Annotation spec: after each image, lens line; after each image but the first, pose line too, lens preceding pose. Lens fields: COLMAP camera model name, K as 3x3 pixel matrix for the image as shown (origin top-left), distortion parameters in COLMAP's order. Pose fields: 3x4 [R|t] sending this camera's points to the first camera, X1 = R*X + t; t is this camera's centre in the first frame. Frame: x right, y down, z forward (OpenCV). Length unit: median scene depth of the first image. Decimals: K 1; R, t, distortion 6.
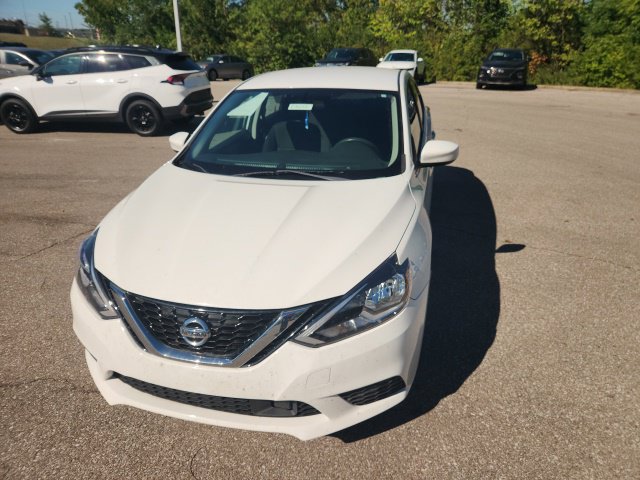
lens RADIAL K [[428.6, 0, 323.9], [0, 428.6, 242.0], [0, 0, 1]] dist [0.073135, -0.066057]
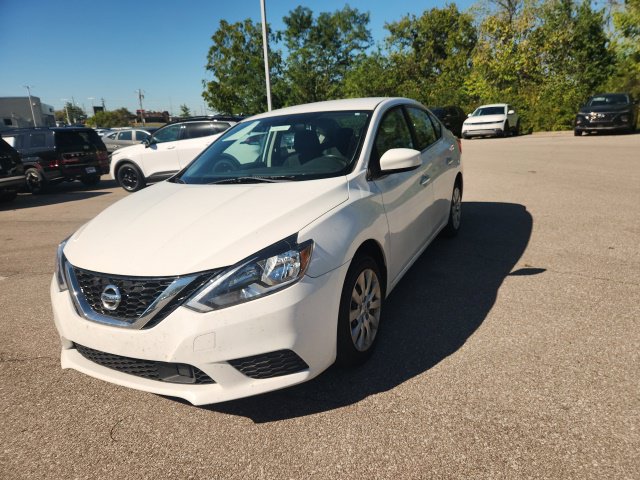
lens RADIAL K [[428.6, 0, 323.8], [0, 428.6, 245.6], [0, 0, 1]] dist [0.073135, -0.066057]
pose [[0.971793, -0.004764, -0.235789, 0.101109], [-0.026869, 0.991049, -0.130763, 0.040458], [0.234301, 0.133410, 0.962967, 0.001217]]
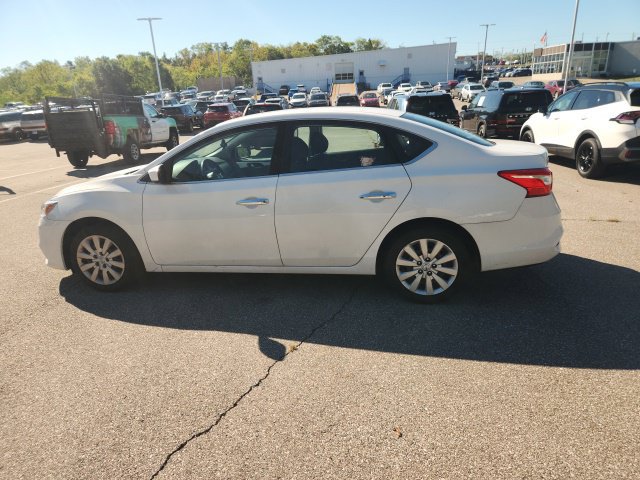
lens RADIAL K [[428.6, 0, 318.4], [0, 428.6, 235.6], [0, 0, 1]] dist [0.073135, -0.066057]
pose [[0.054587, 0.288894, -0.955804, 0.475787], [-0.367393, 0.895891, 0.249803, -0.162599], [0.928463, 0.337519, 0.155042, 0.396807]]
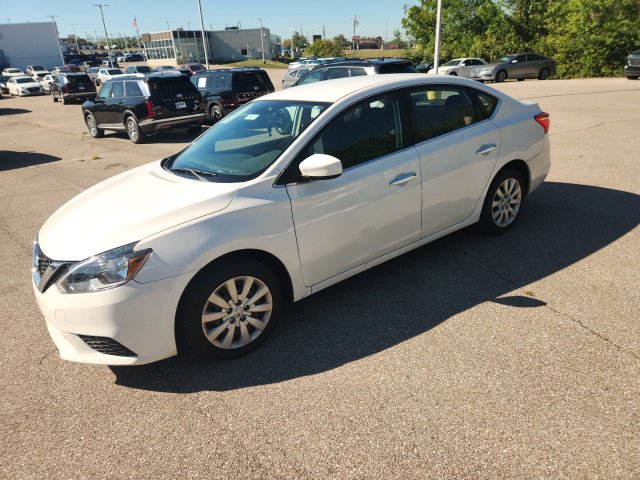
lens RADIAL K [[428.6, 0, 315.6], [0, 428.6, 238.3], [0, 0, 1]] dist [0.073135, -0.066057]
pose [[0.760141, 0.187247, -0.622193, 0.271909], [-0.194421, 0.979250, 0.057175, -0.030832], [0.619989, 0.077506, 0.780773, 0.076346]]
